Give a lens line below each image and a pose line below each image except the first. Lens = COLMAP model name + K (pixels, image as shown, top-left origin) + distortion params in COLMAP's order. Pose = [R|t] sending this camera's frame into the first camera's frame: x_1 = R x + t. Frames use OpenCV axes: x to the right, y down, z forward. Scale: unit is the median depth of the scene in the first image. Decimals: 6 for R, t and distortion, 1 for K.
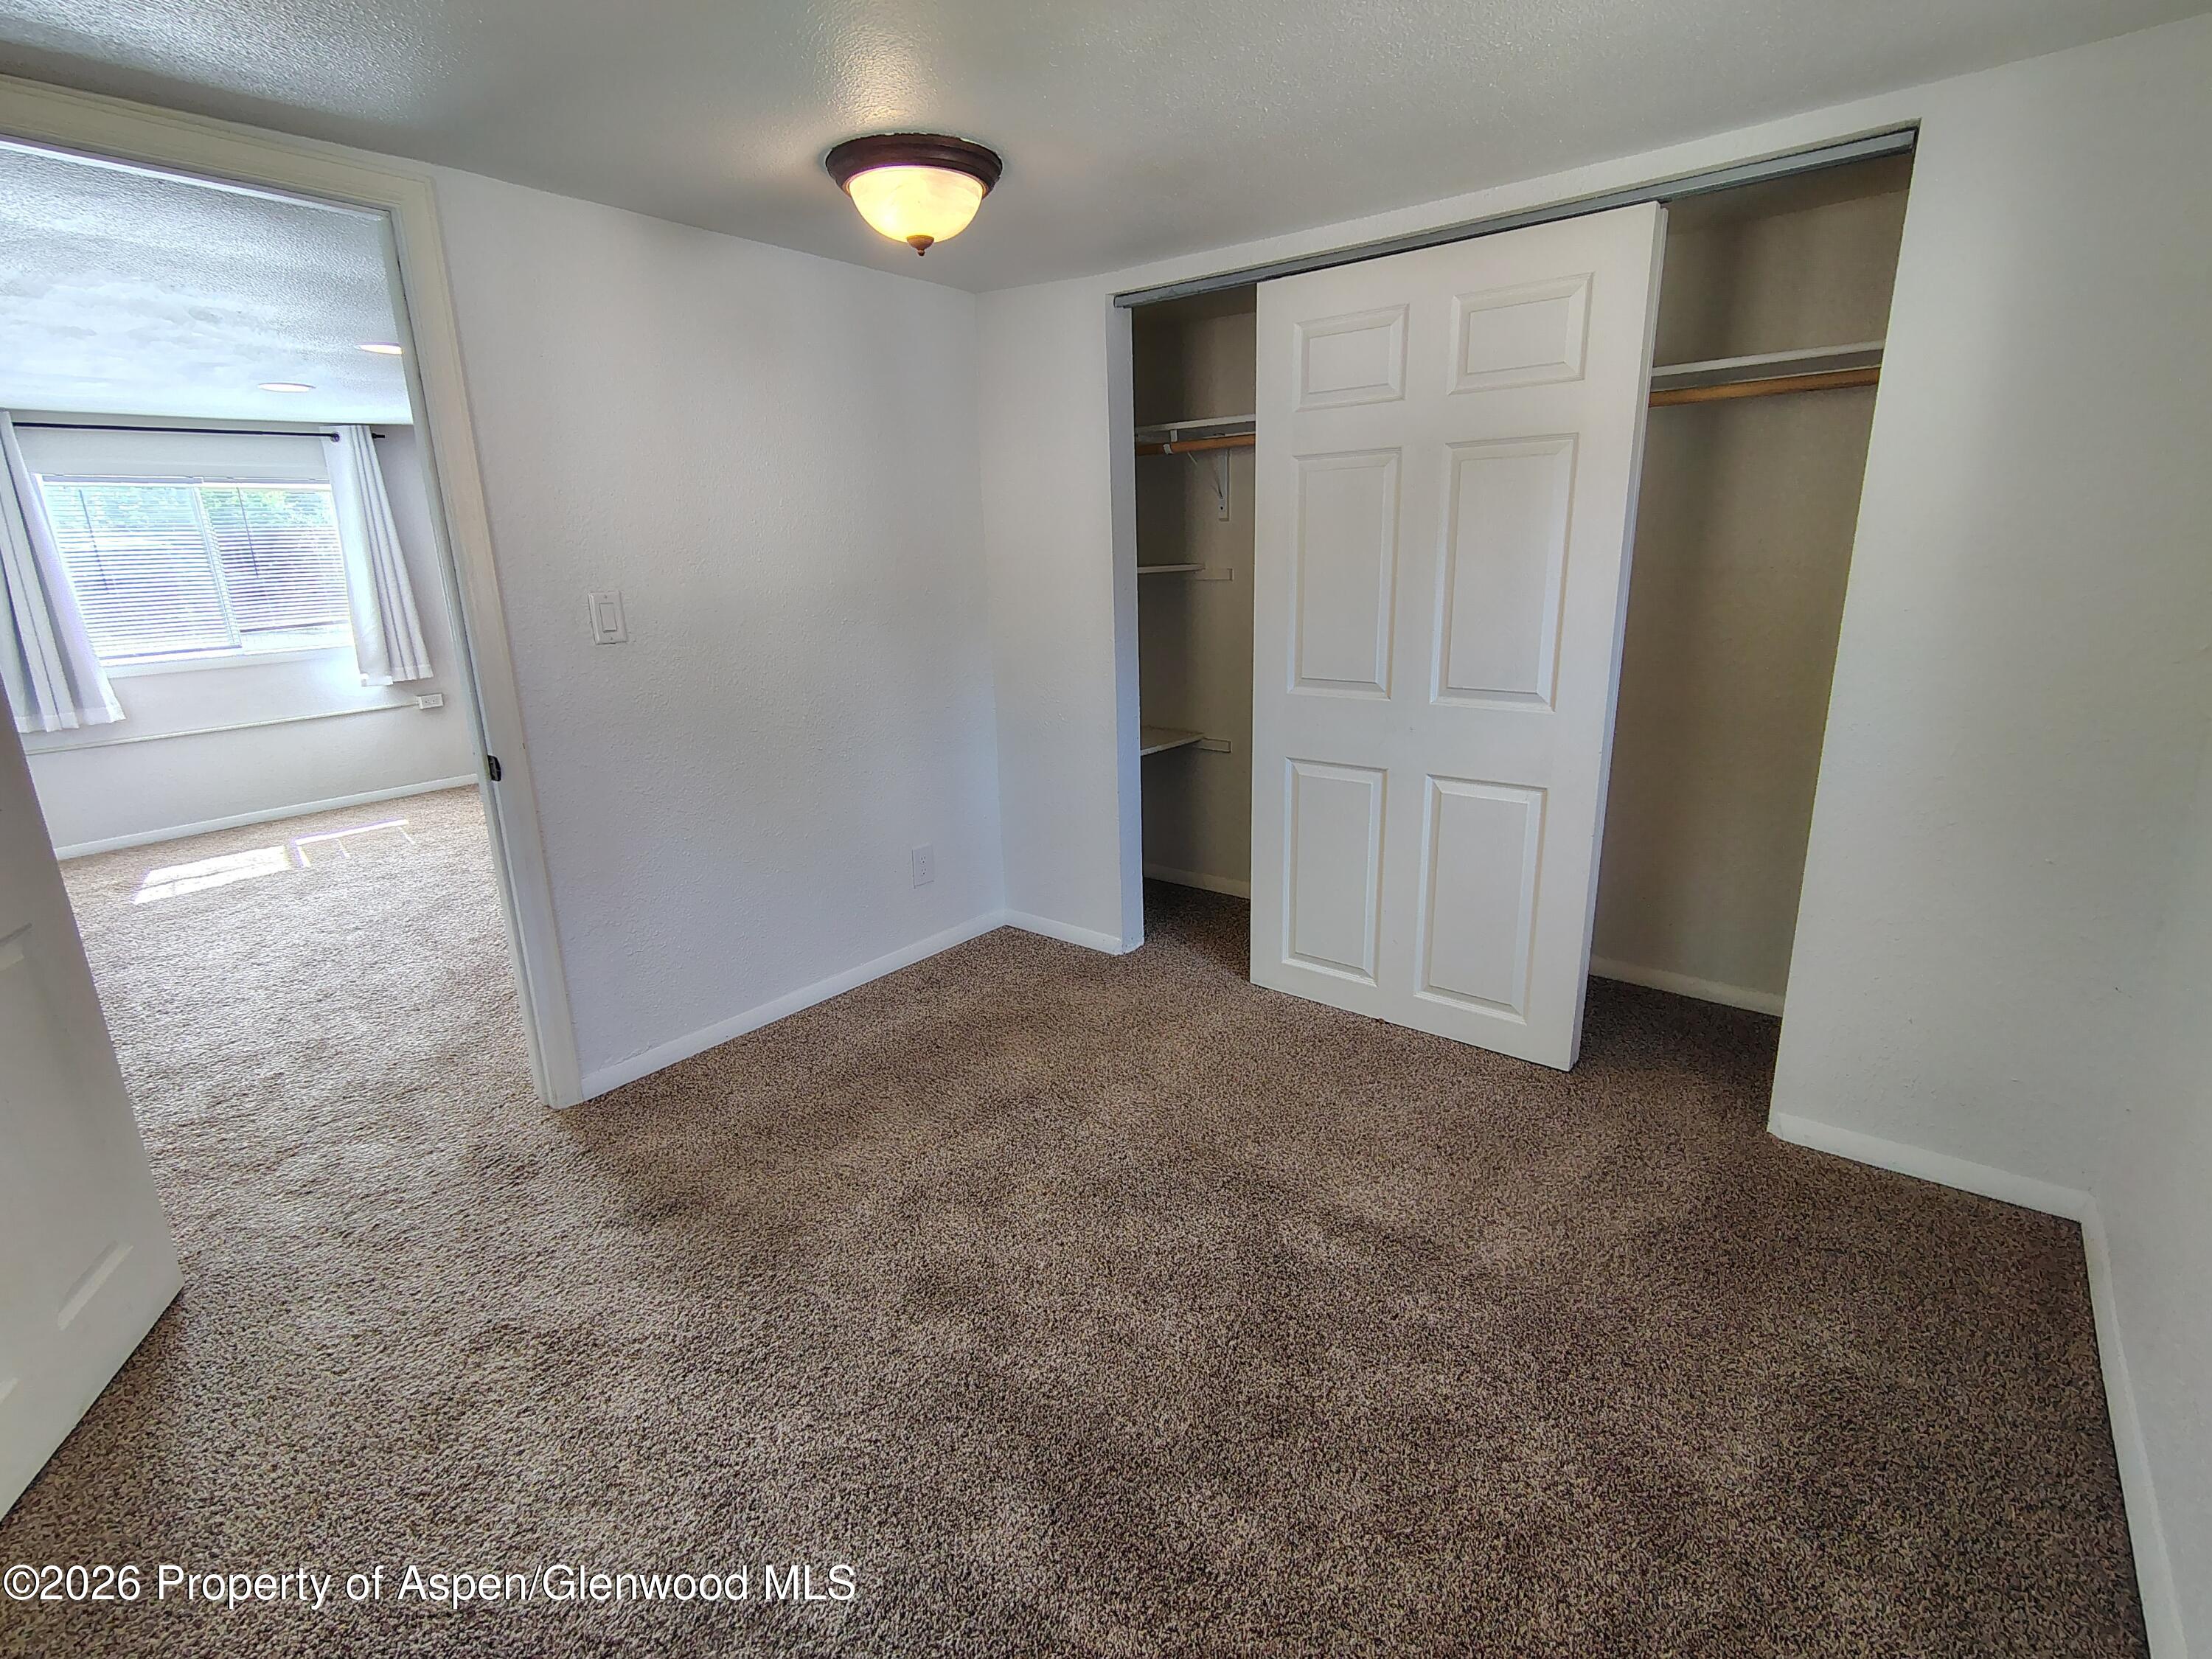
lens RADIAL K [[1042.2, 0, 1104.7], [0, 1042.2, 831.9], [0, 0, 1]] dist [-0.008628, 0.003620]
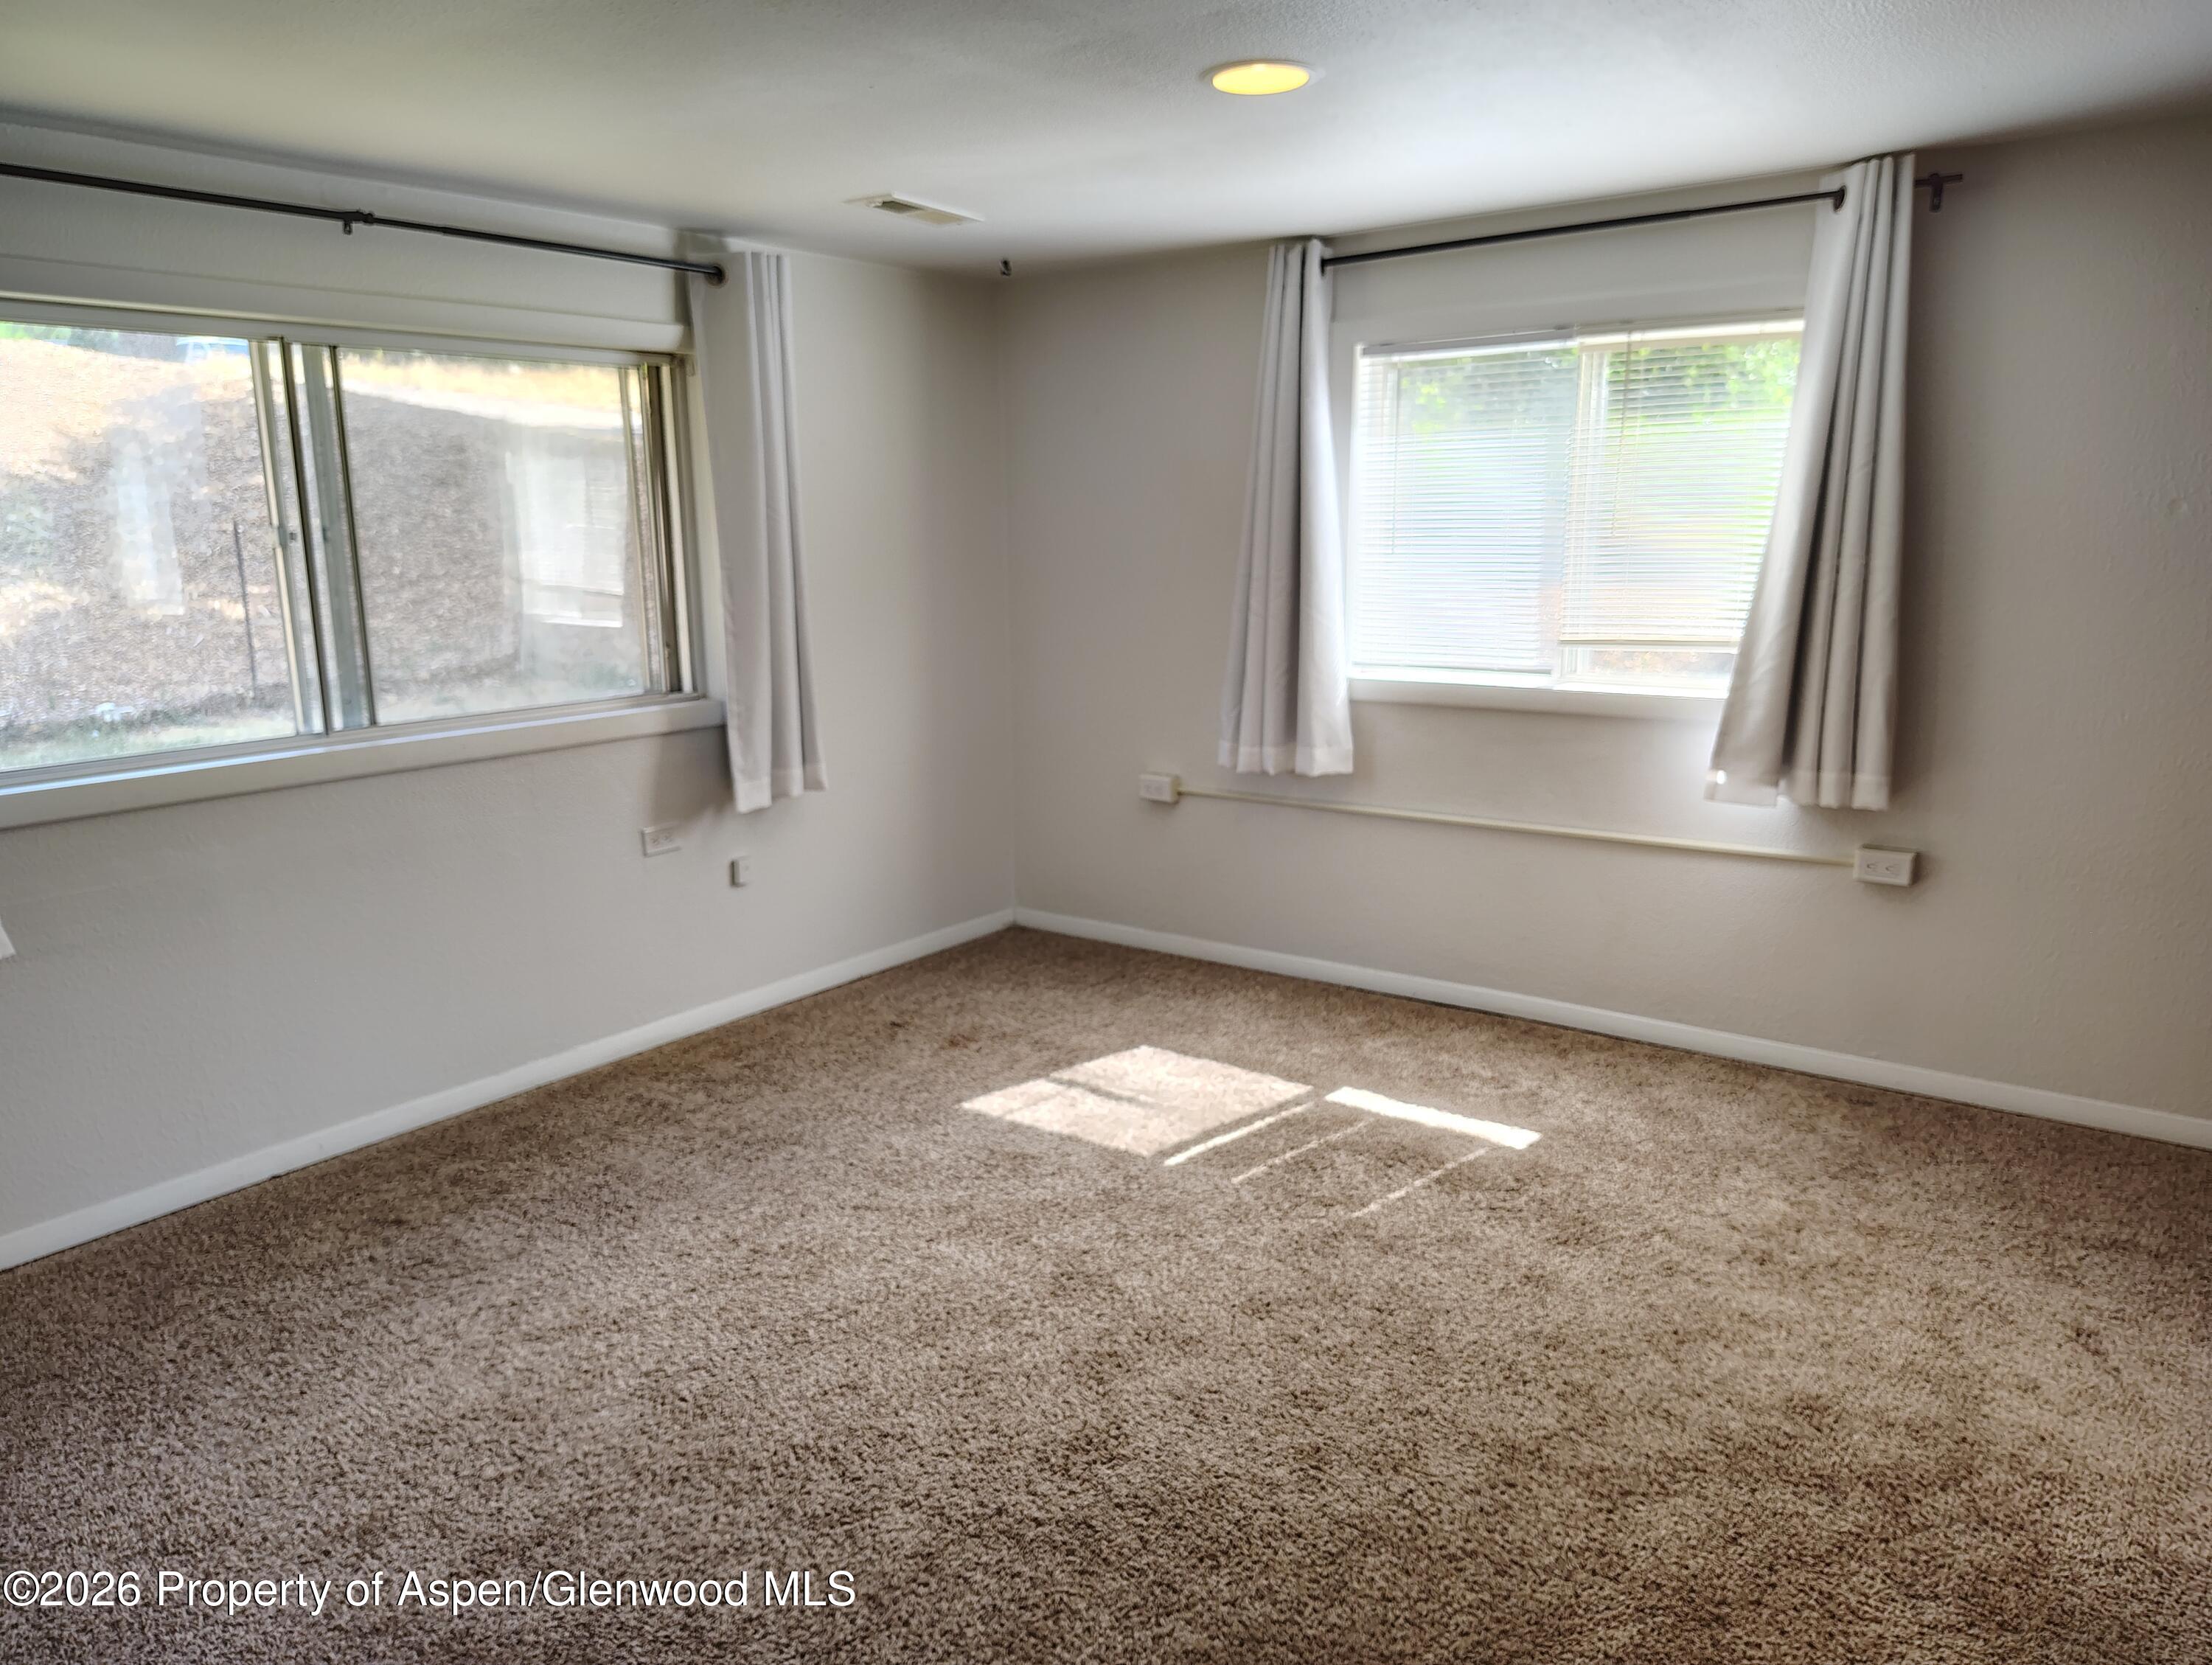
lens RADIAL K [[1539.4, 0, 1099.9], [0, 1539.4, 840.0], [0, 0, 1]] dist [0.036808, -0.033173]
pose [[0.045838, 0.239214, -0.969884, -0.112439], [-0.259752, 0.940362, 0.219656, -0.201421], [0.964587, 0.241861, 0.105240, 0.709582]]
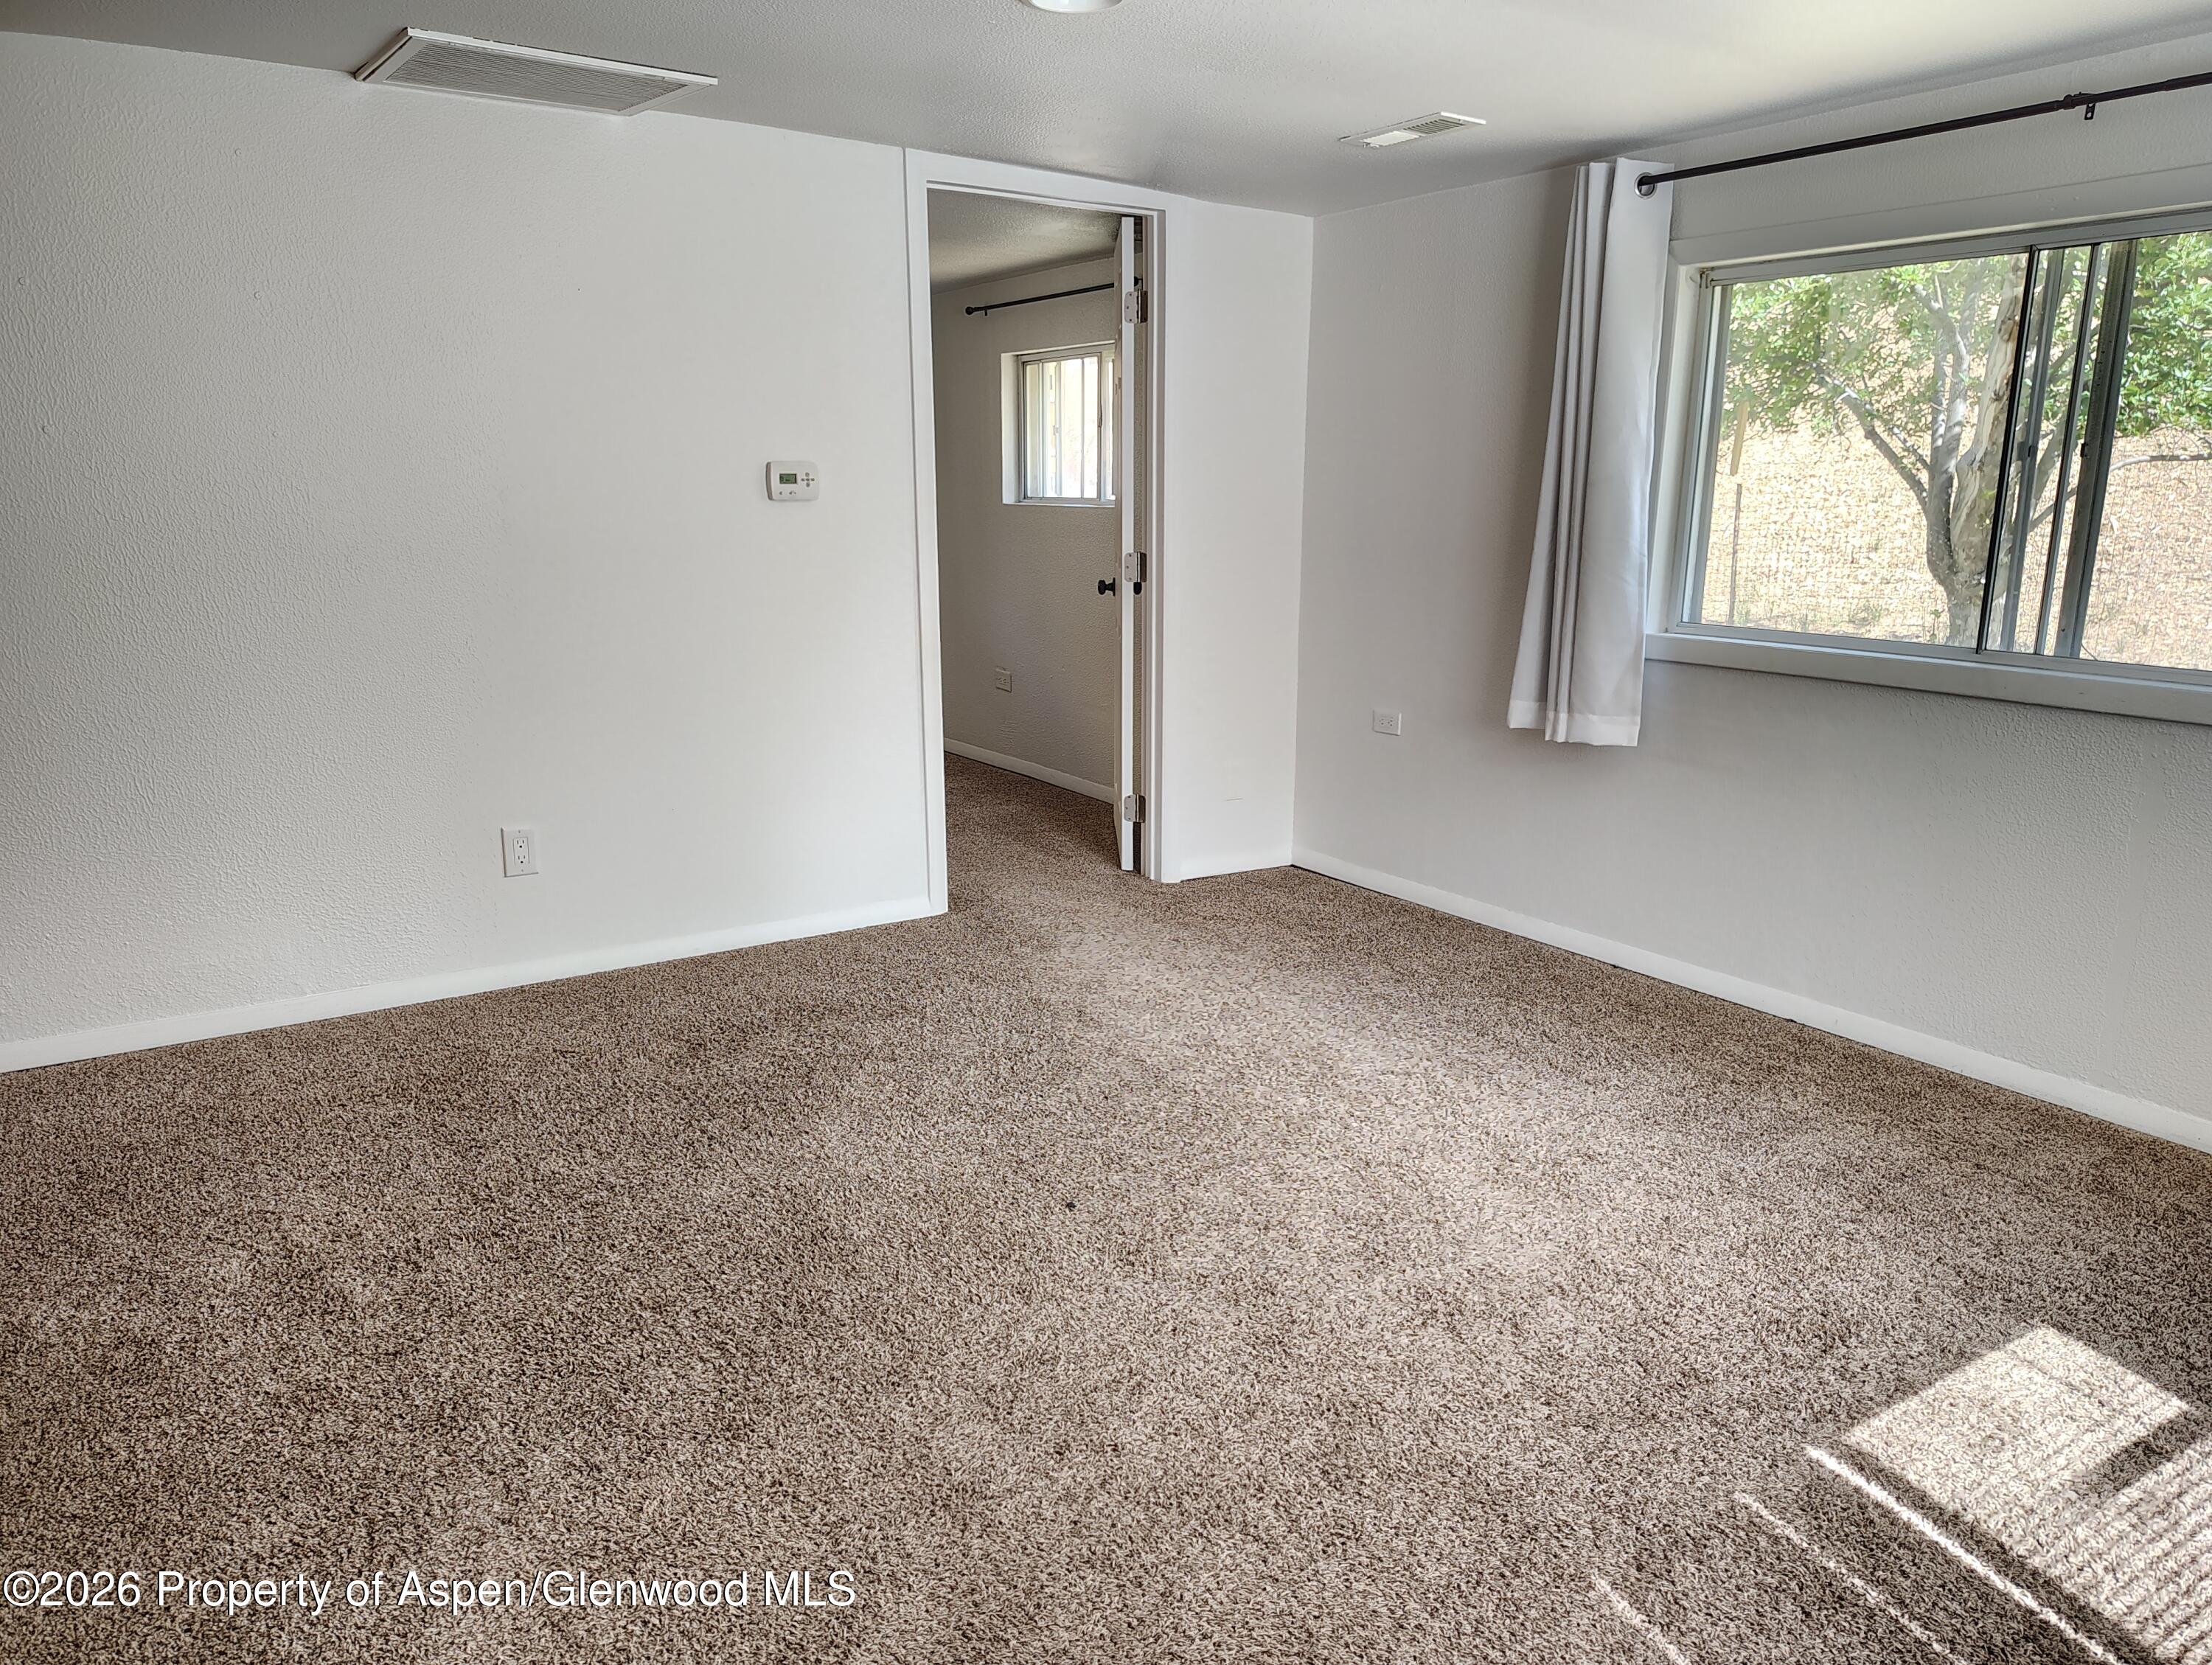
lens RADIAL K [[1539.4, 0, 1117.3], [0, 1539.4, 840.2], [0, 0, 1]] dist [0.036808, -0.033173]
pose [[-0.955711, -0.045119, 0.290829, -0.574501], [0.100148, 0.879350, 0.465526, -0.276850], [-0.276744, 0.474034, -0.835885, 1.096251]]
